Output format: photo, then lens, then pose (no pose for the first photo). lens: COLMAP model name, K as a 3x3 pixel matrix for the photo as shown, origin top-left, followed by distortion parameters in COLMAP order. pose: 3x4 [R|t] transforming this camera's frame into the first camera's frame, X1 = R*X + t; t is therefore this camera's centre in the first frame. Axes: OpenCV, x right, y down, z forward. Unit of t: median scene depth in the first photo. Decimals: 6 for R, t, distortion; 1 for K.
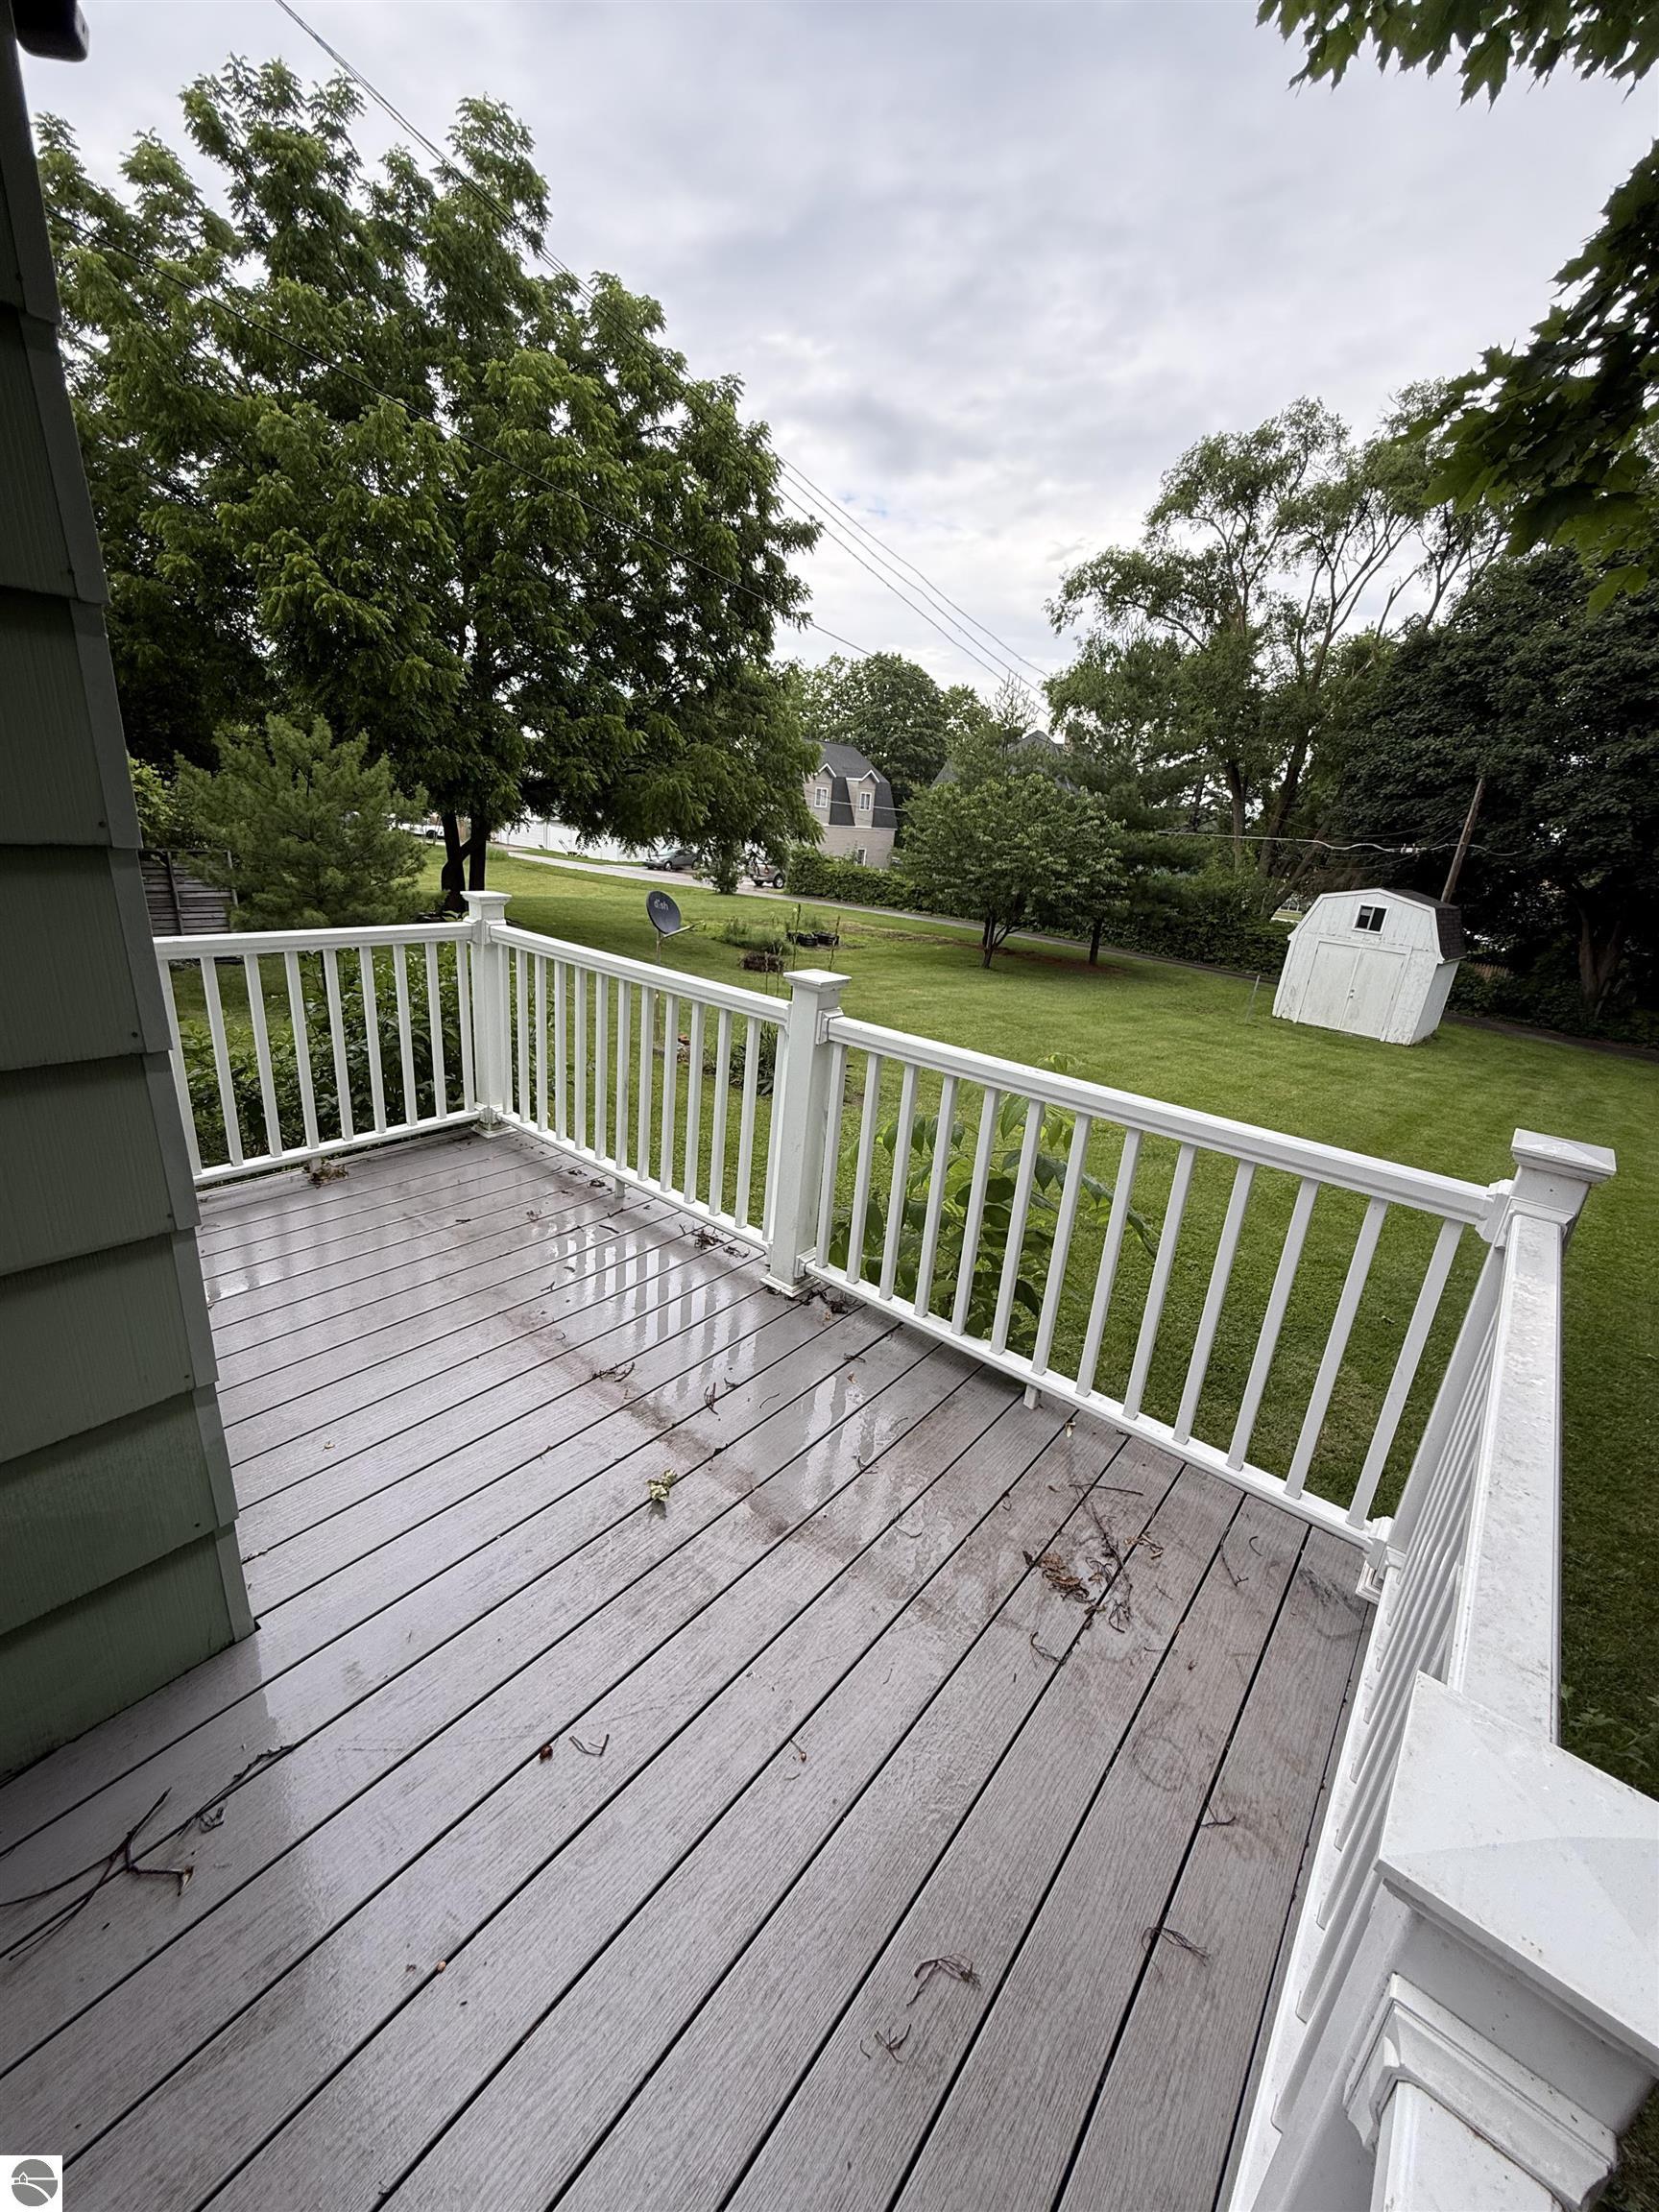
lens RADIAL K [[879.5, 0, 825.3], [0, 879.5, 1100.0], [0, 0, 1]] dist [0.000127, 0.000347]
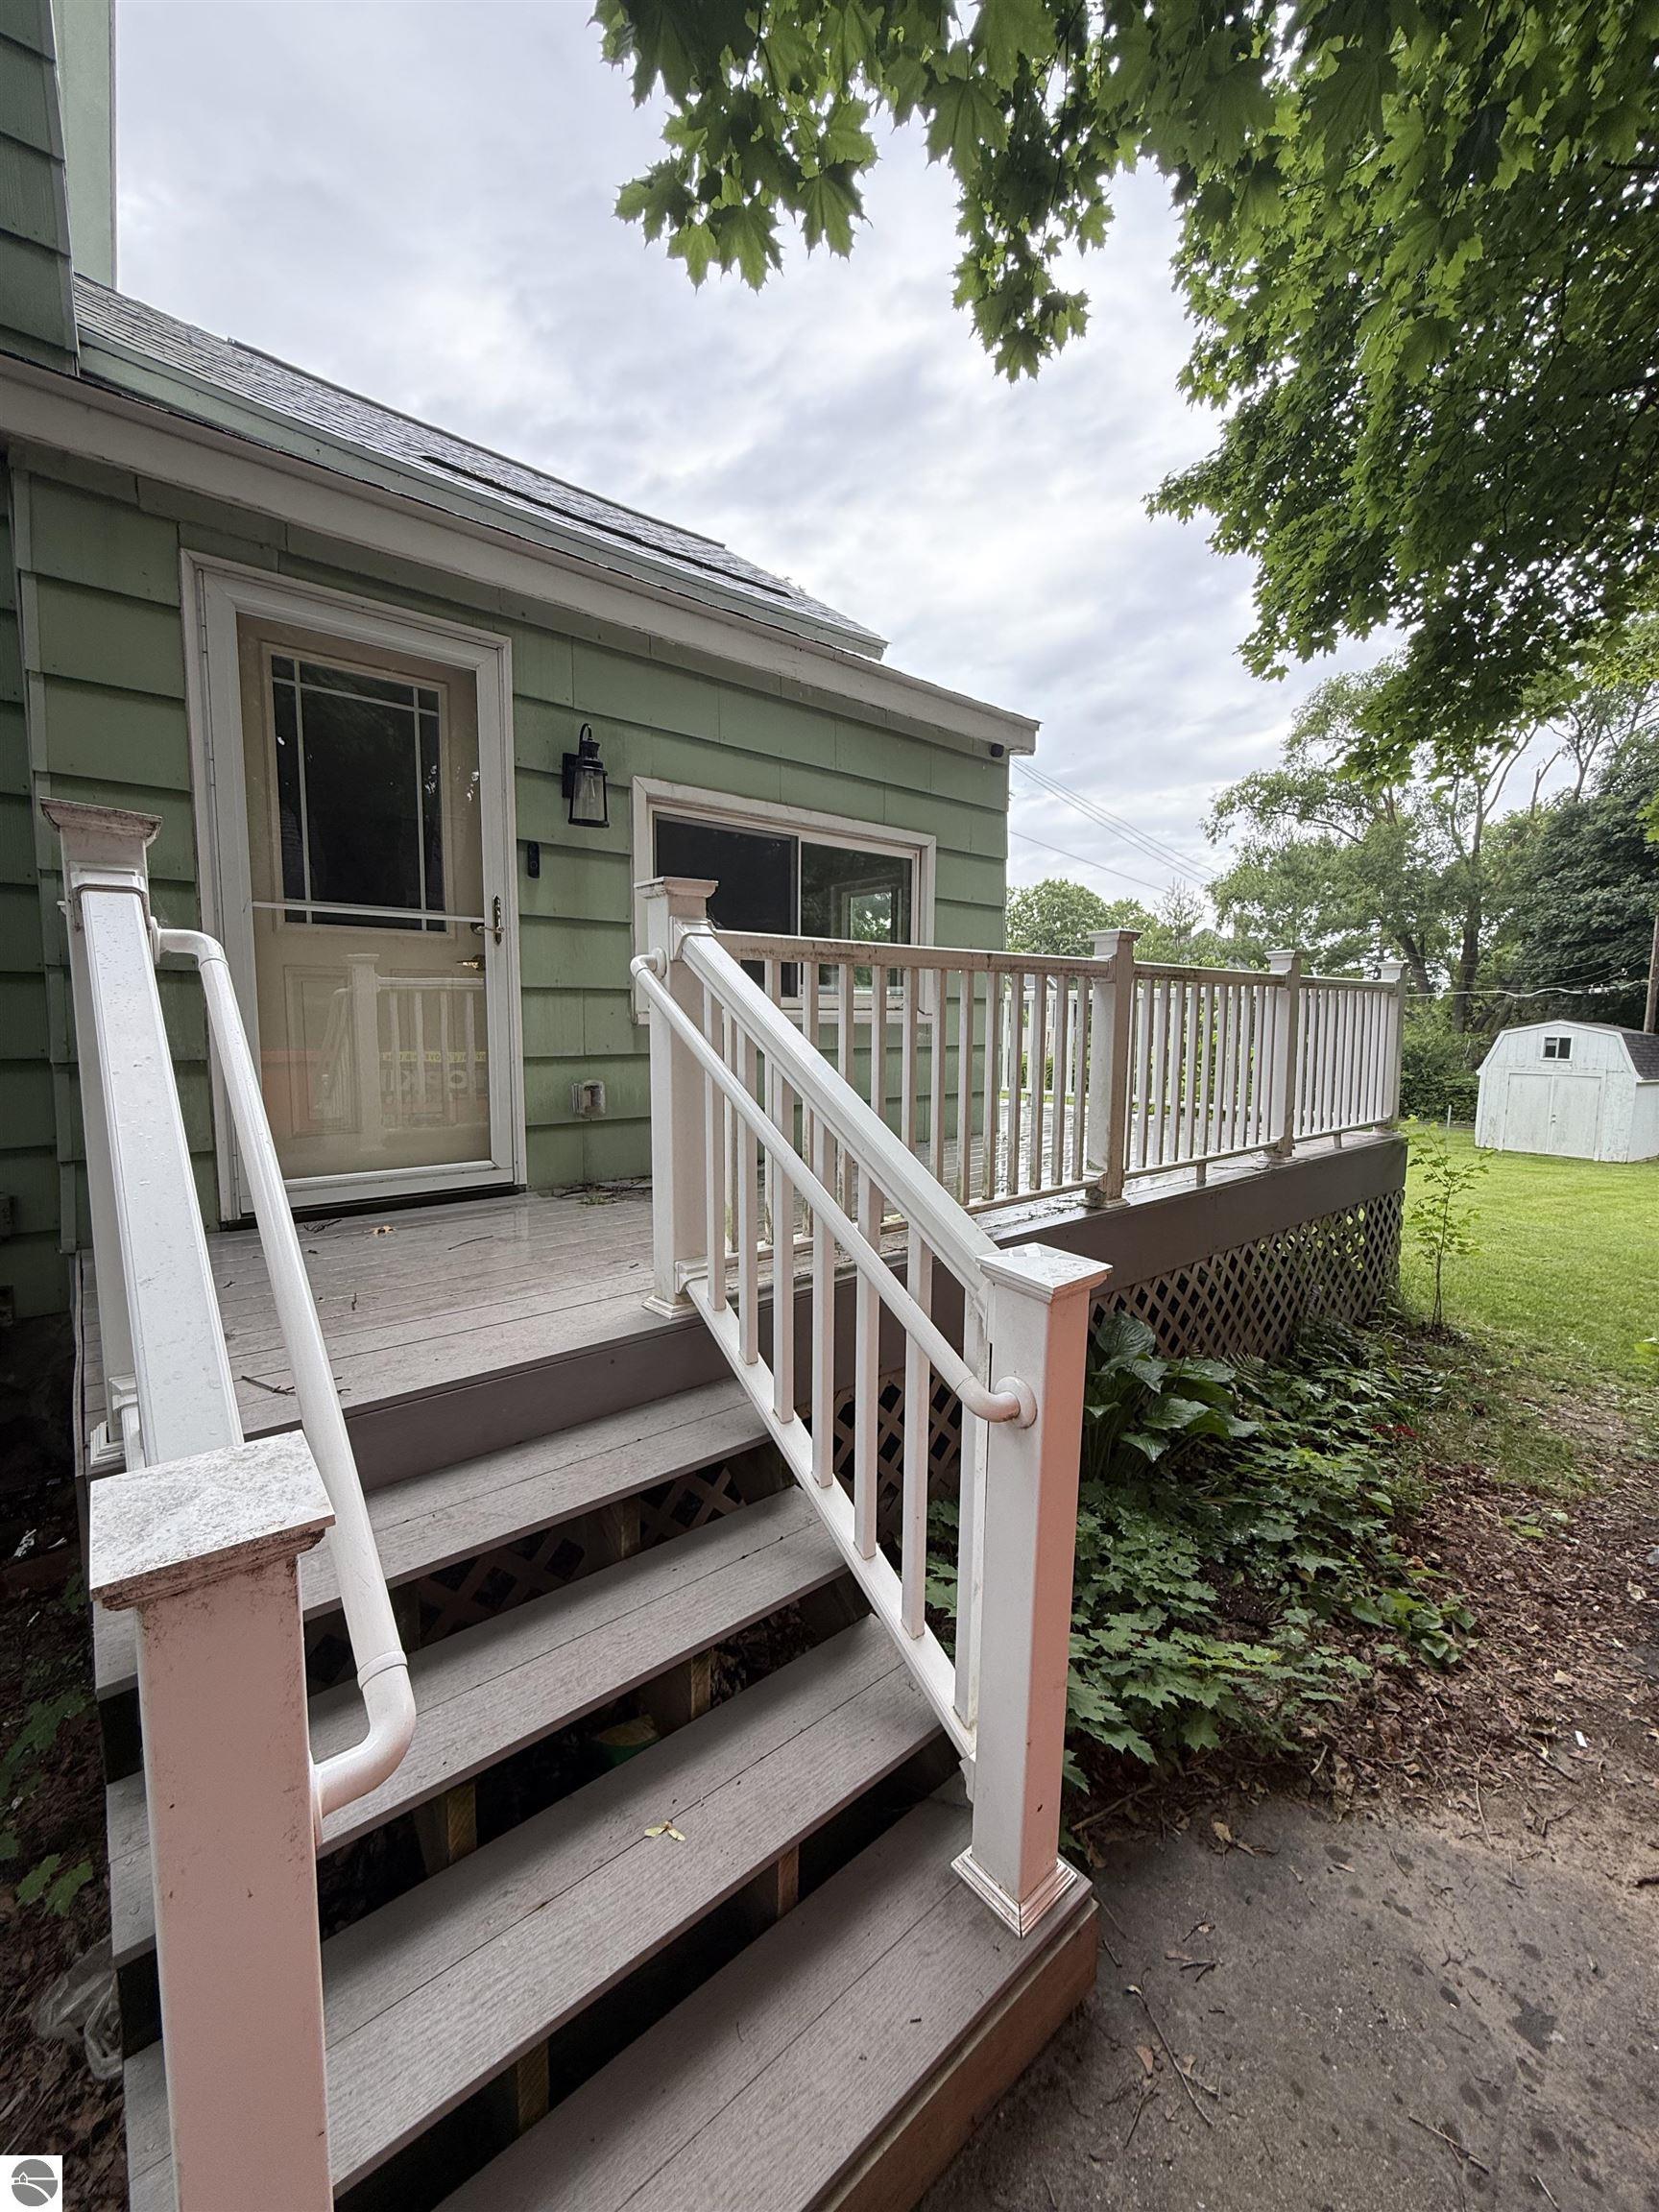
lens RADIAL K [[879.5, 0, 825.3], [0, 879.5, 1100.0], [0, 0, 1]] dist [0.000127, 0.000347]
pose [[0.978658, -0.065712, -0.194708, -0.031260], [0.016882, 0.970002, -0.242509, 0.063964], [0.204803, 0.234046, 0.950409, -0.119807]]
